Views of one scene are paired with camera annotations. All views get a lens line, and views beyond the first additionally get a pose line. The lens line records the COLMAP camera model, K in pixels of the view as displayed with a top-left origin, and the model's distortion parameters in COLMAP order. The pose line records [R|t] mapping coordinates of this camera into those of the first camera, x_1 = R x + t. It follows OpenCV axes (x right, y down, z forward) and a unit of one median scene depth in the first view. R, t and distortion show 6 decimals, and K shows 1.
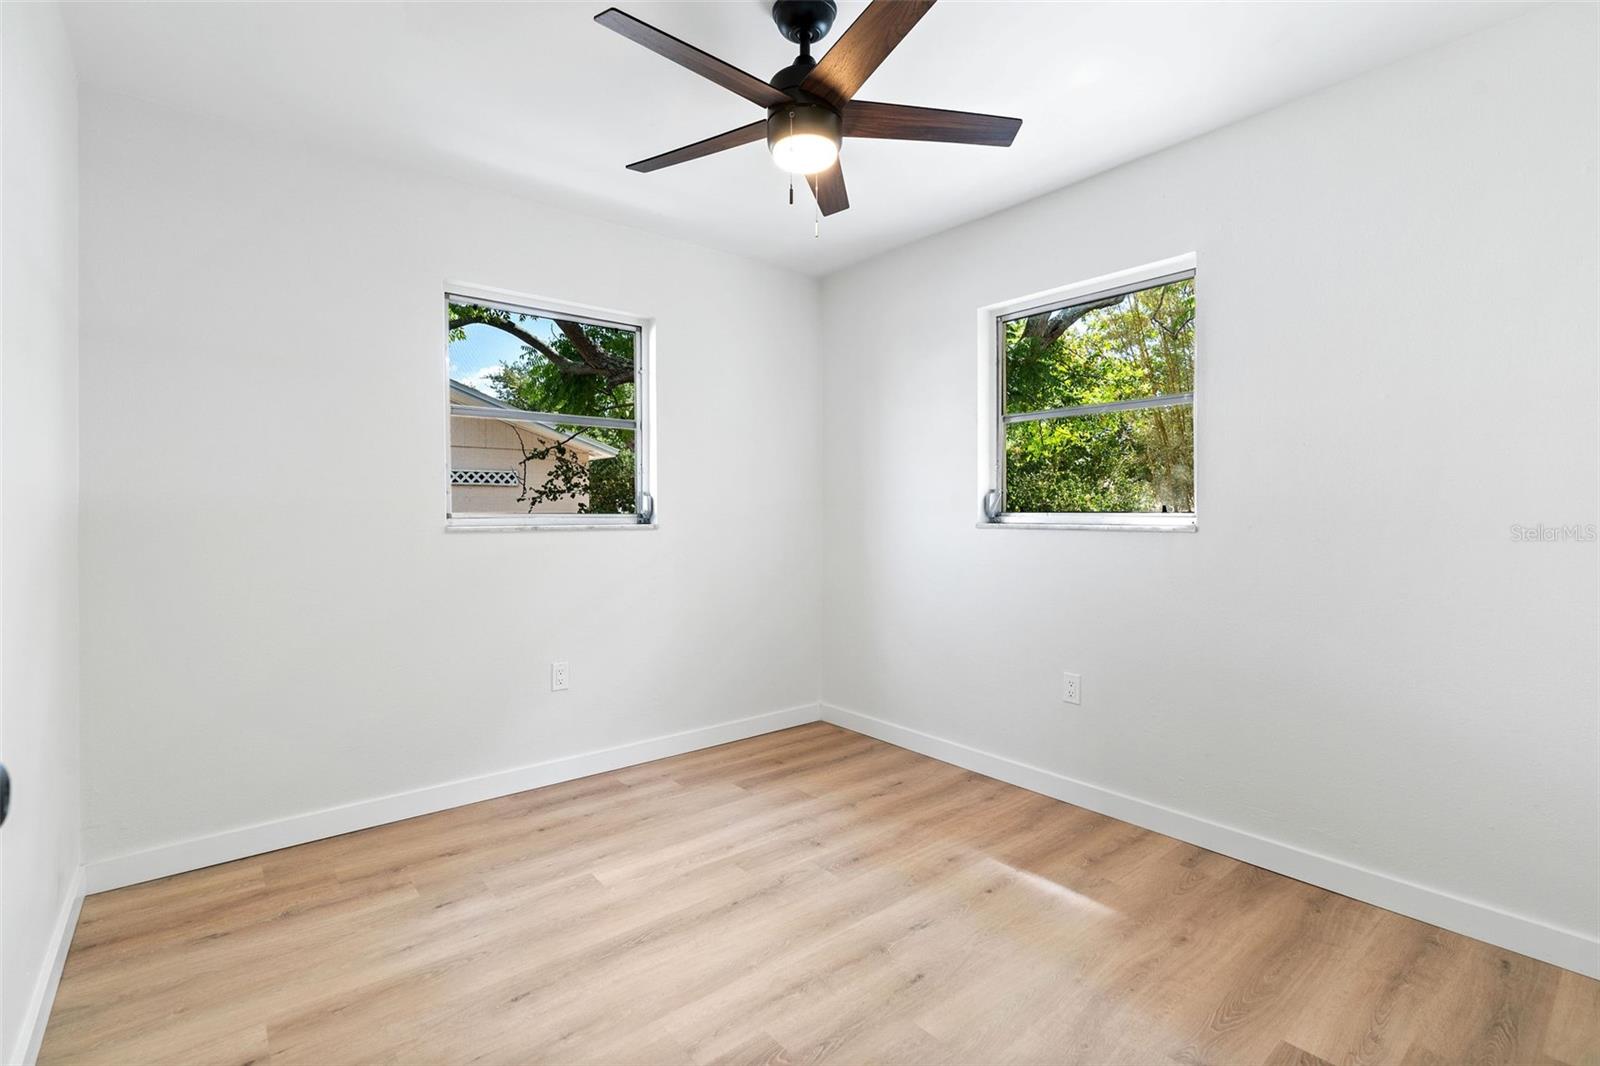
lens RADIAL K [[749.4, 0, 816.9], [0, 749.4, 511.8], [0, 0, 1]] dist [0.000942, 0.000217]
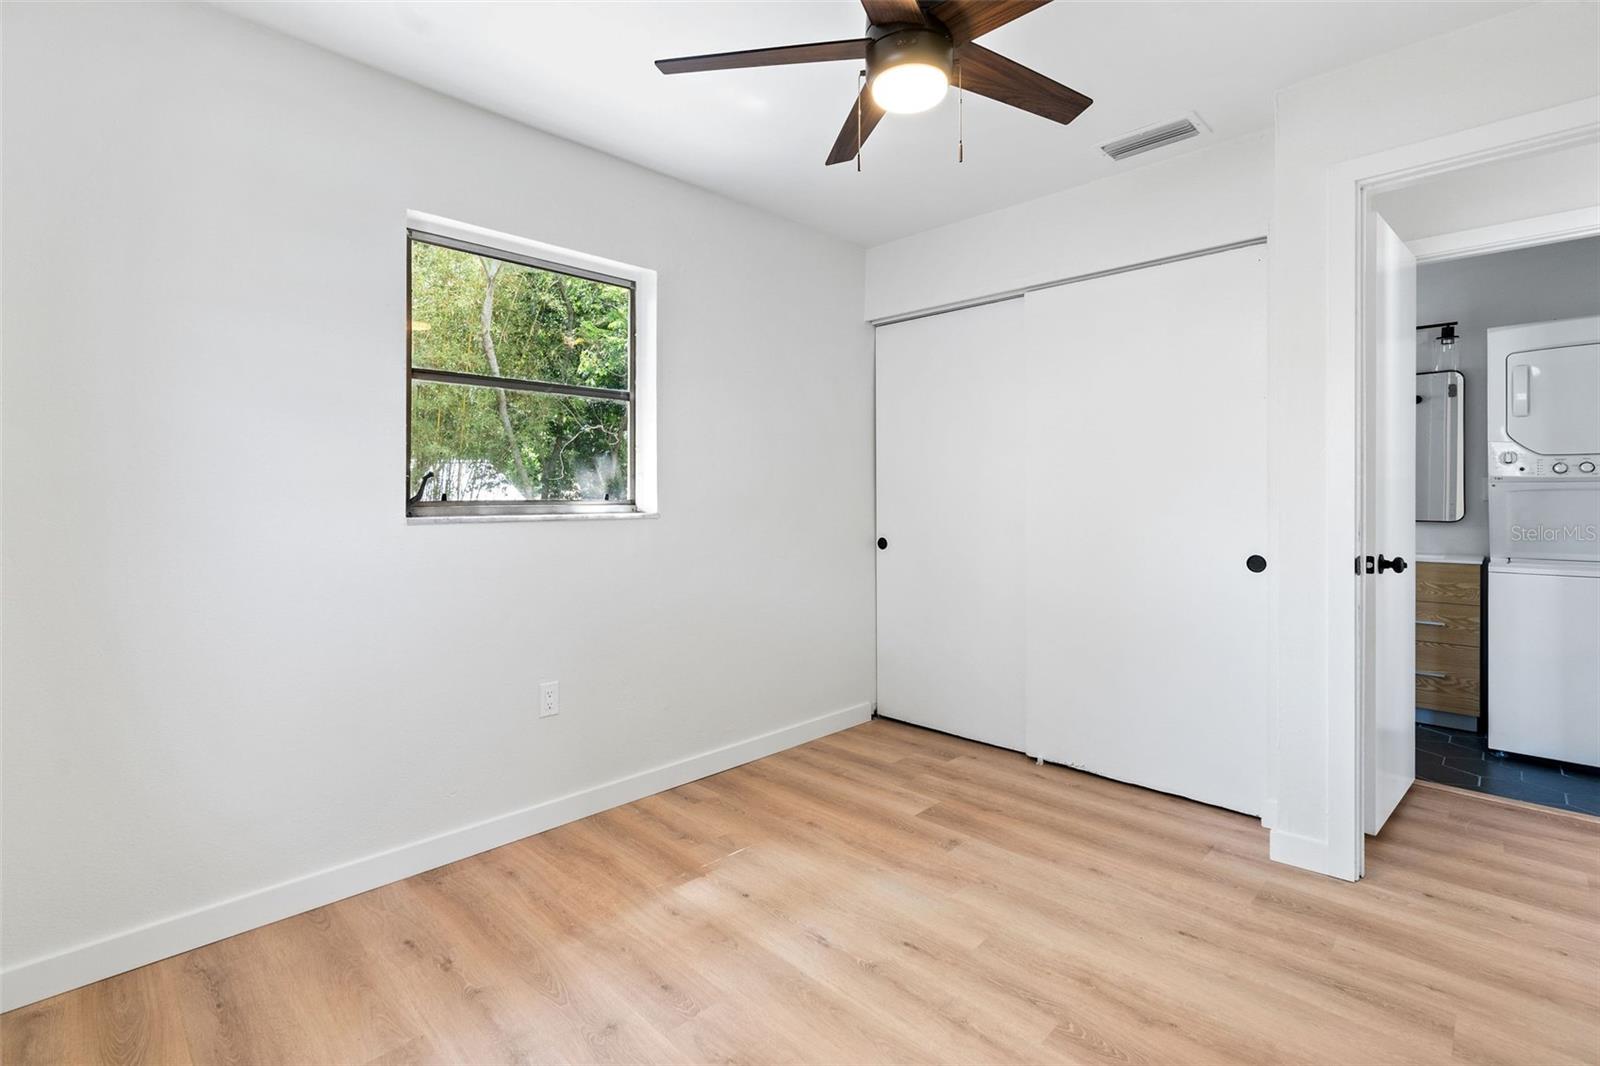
lens RADIAL K [[736.8, 0, 795.1], [0, 736.8, 488.7], [0, 0, 1]] dist [-0.001037, 0.000473]
pose [[-0.086393, 0.003779, 0.996254, -0.635609], [-0.004332, 0.999982, -0.004169, -0.014140], [-0.996252, -0.004676, -0.086375, 0.894473]]
